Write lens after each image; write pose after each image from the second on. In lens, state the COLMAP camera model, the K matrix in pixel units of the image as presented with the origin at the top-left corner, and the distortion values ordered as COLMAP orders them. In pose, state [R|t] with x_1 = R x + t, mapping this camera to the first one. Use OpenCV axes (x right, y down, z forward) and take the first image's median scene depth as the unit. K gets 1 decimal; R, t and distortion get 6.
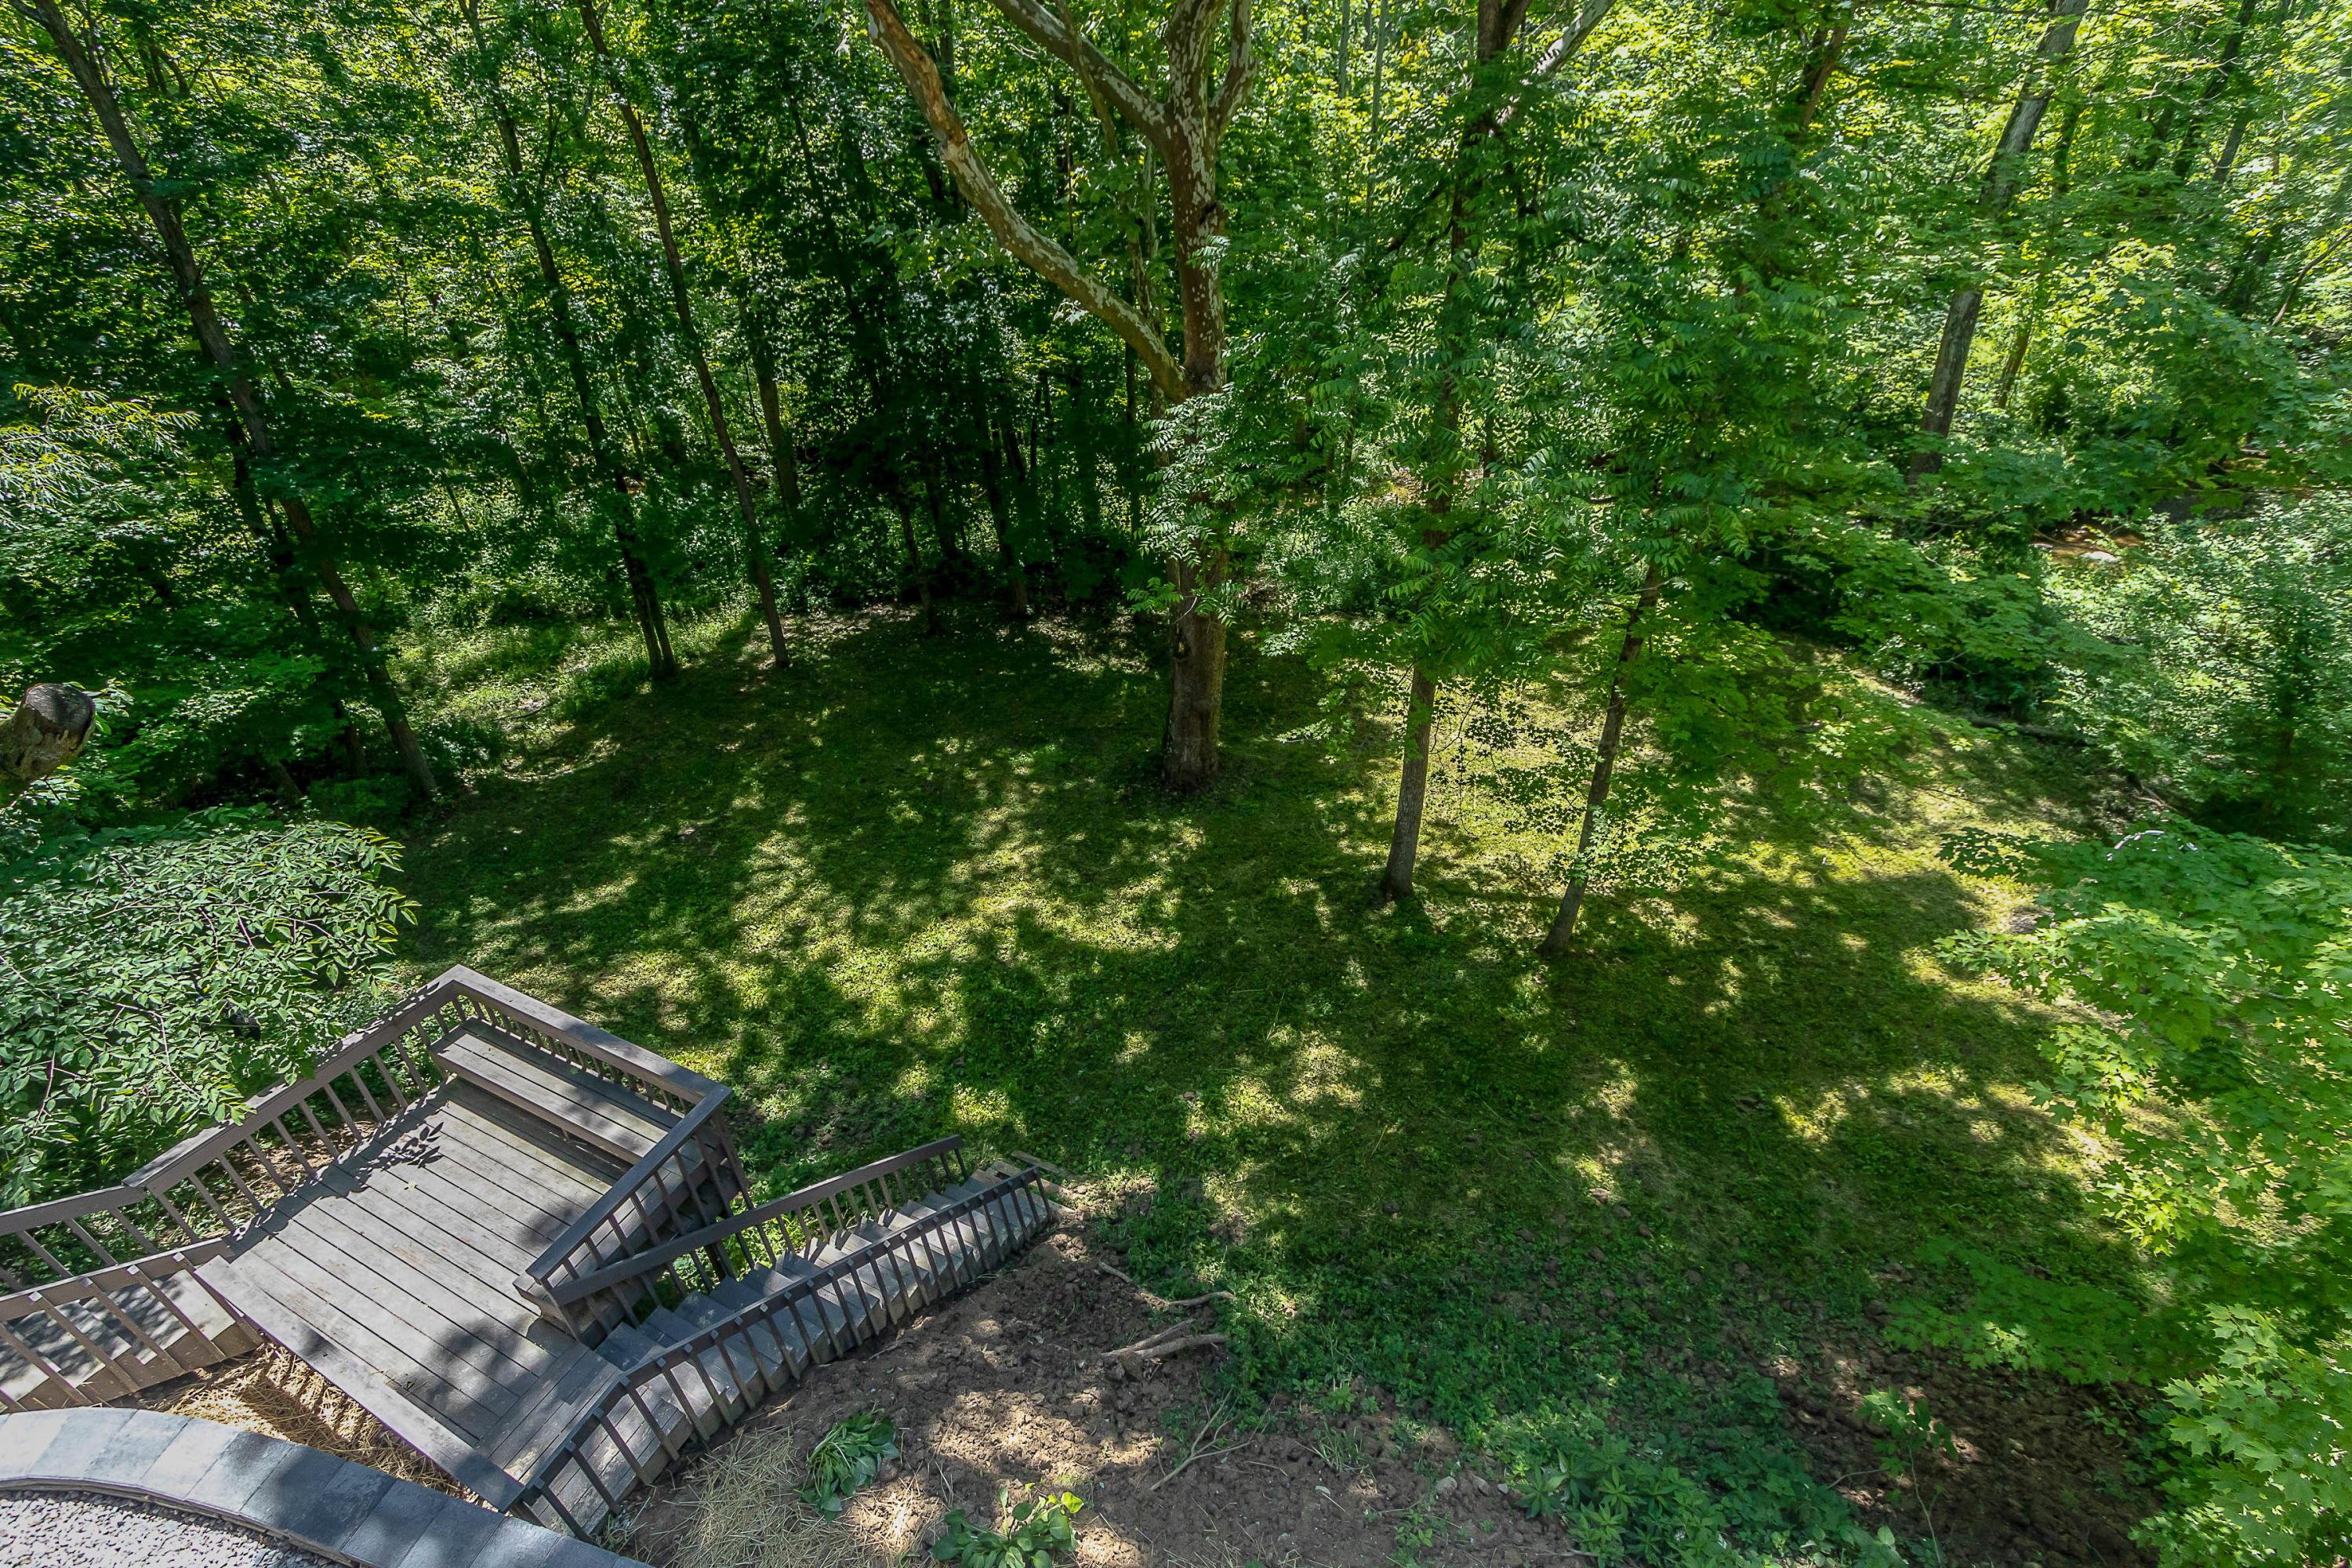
lens RADIAL K [[1074.8, 0, 1206.2], [0, 1074.8, 787.1], [0, 0, 1]] dist [0.009605, -0.001417]
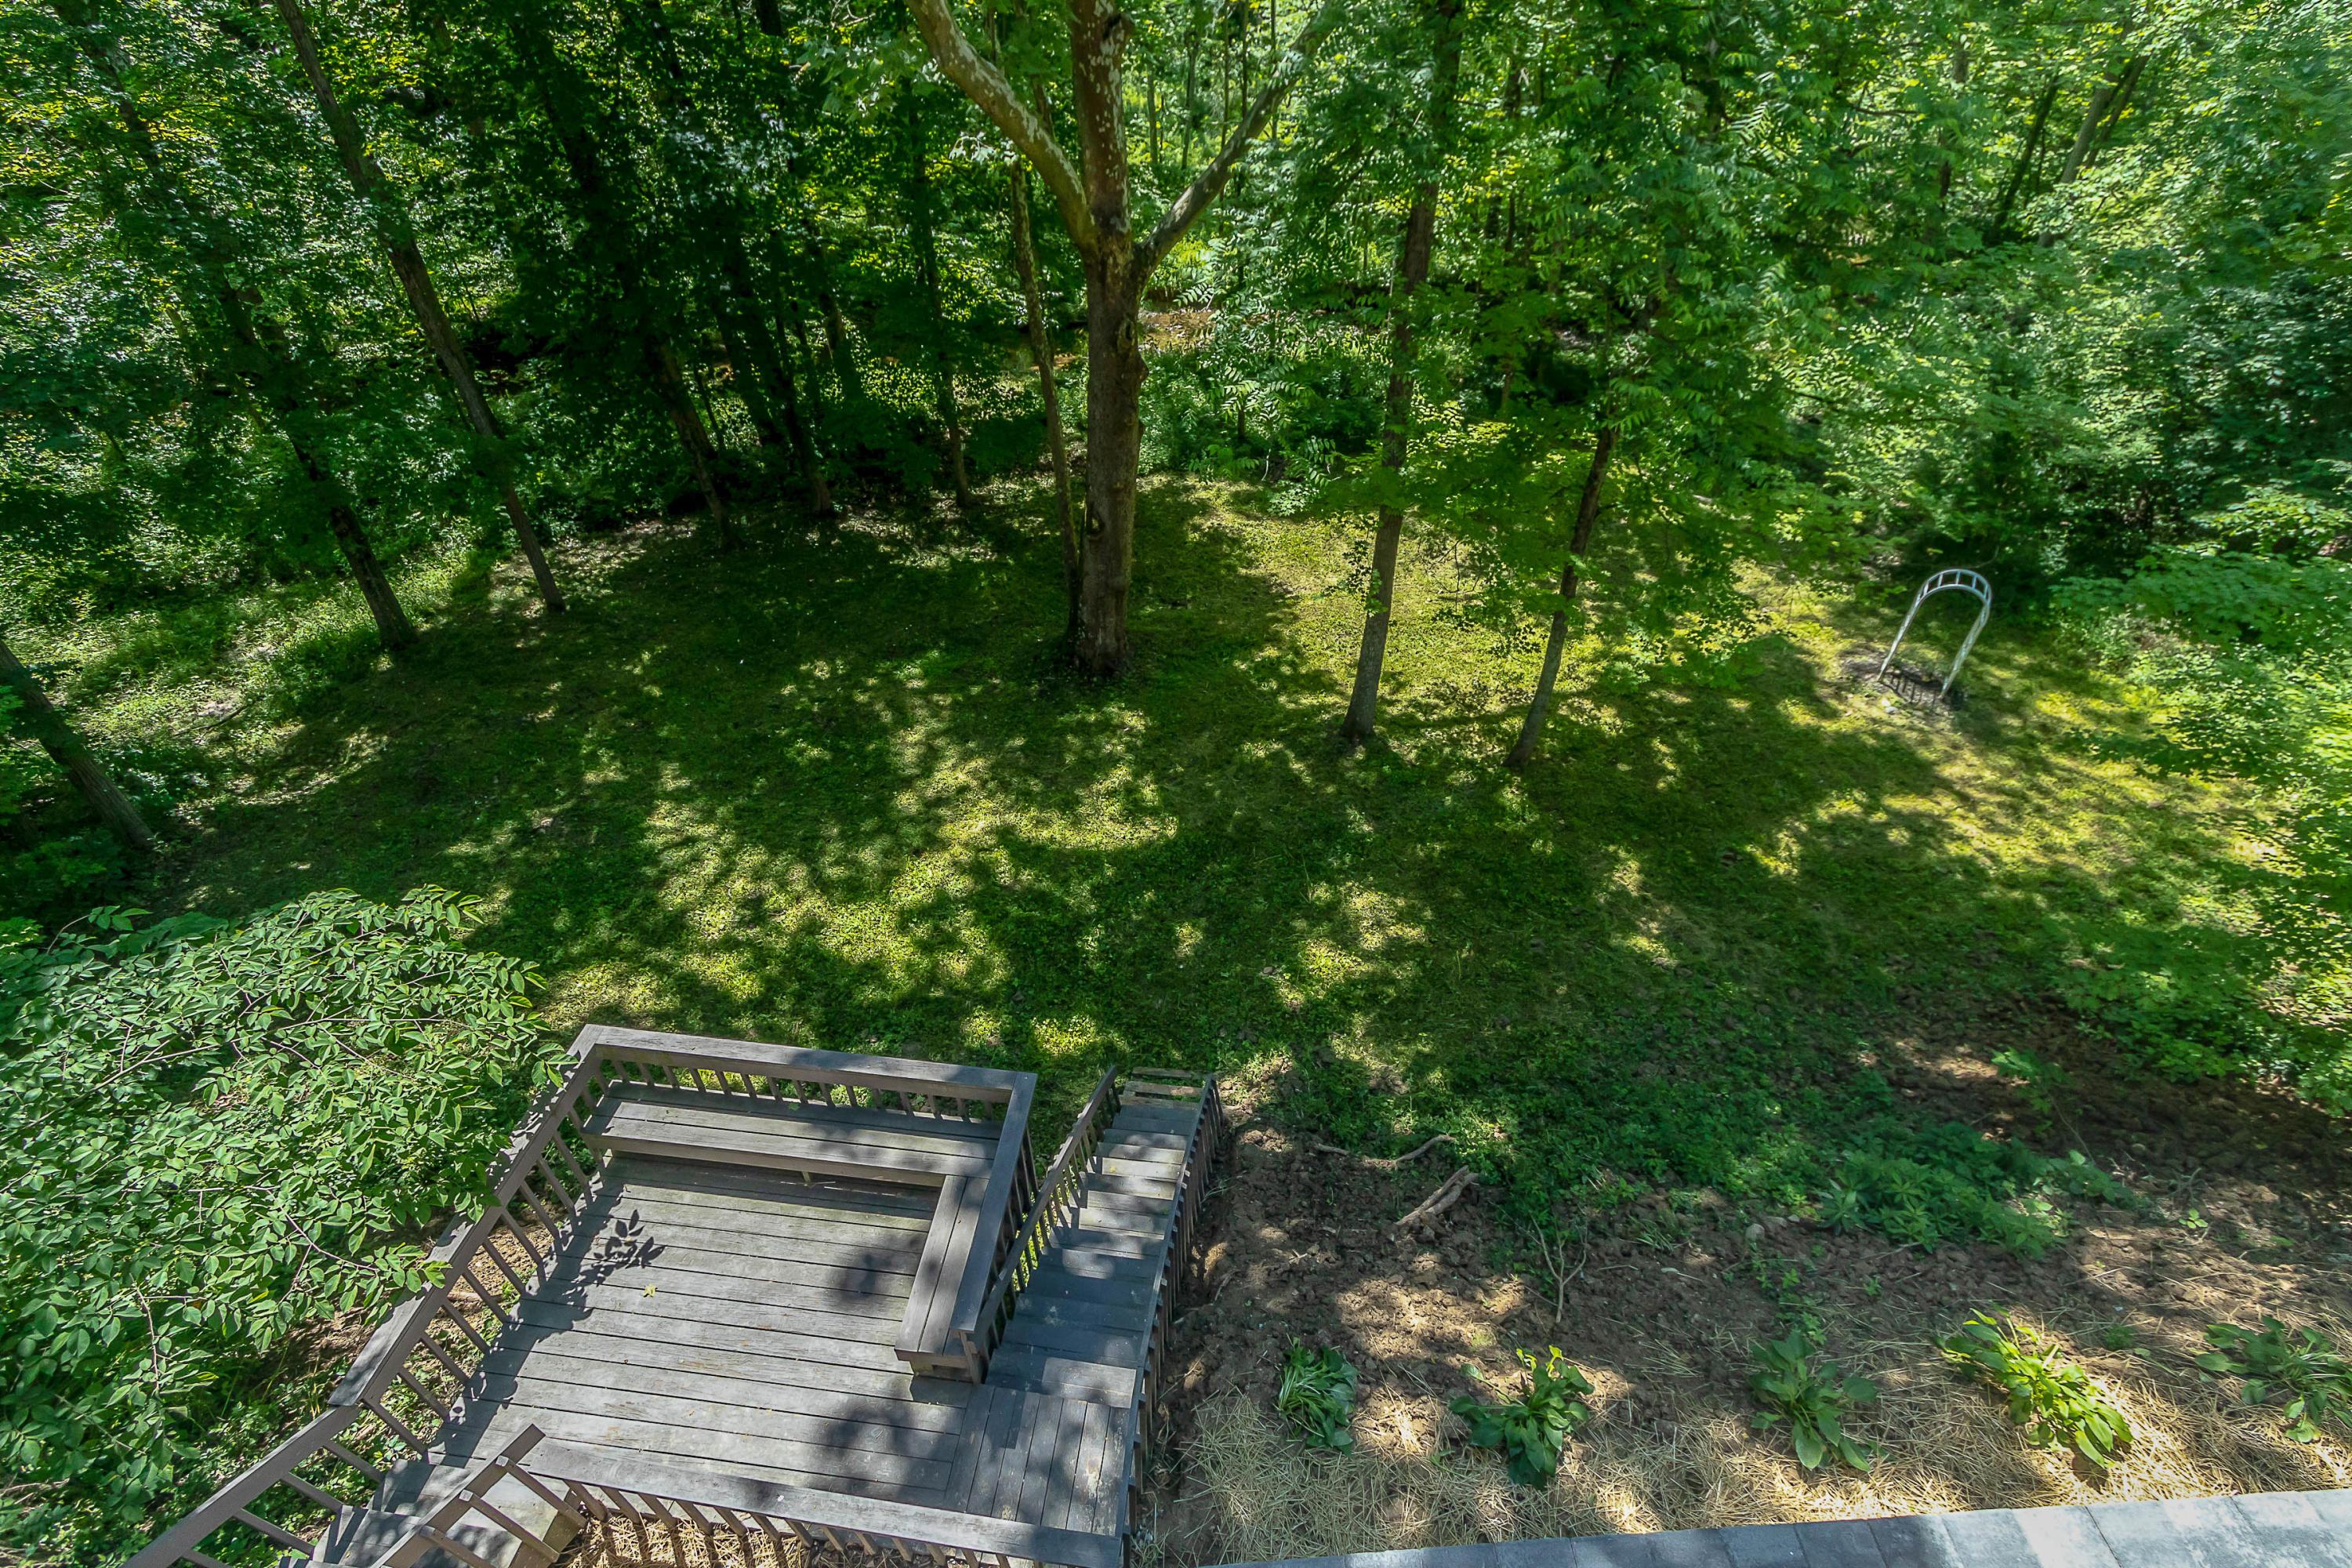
lens RADIAL K [[1074.8, 0, 1211.5], [0, 1074.8, 768.8], [0, 0, 1]] dist [0.009605, -0.001417]
pose [[0.941496, -0.192090, 0.276925, -0.261552], [0.160853, 0.978161, 0.131635, -0.031534], [-0.296163, -0.079390, 0.951832, 0.066971]]
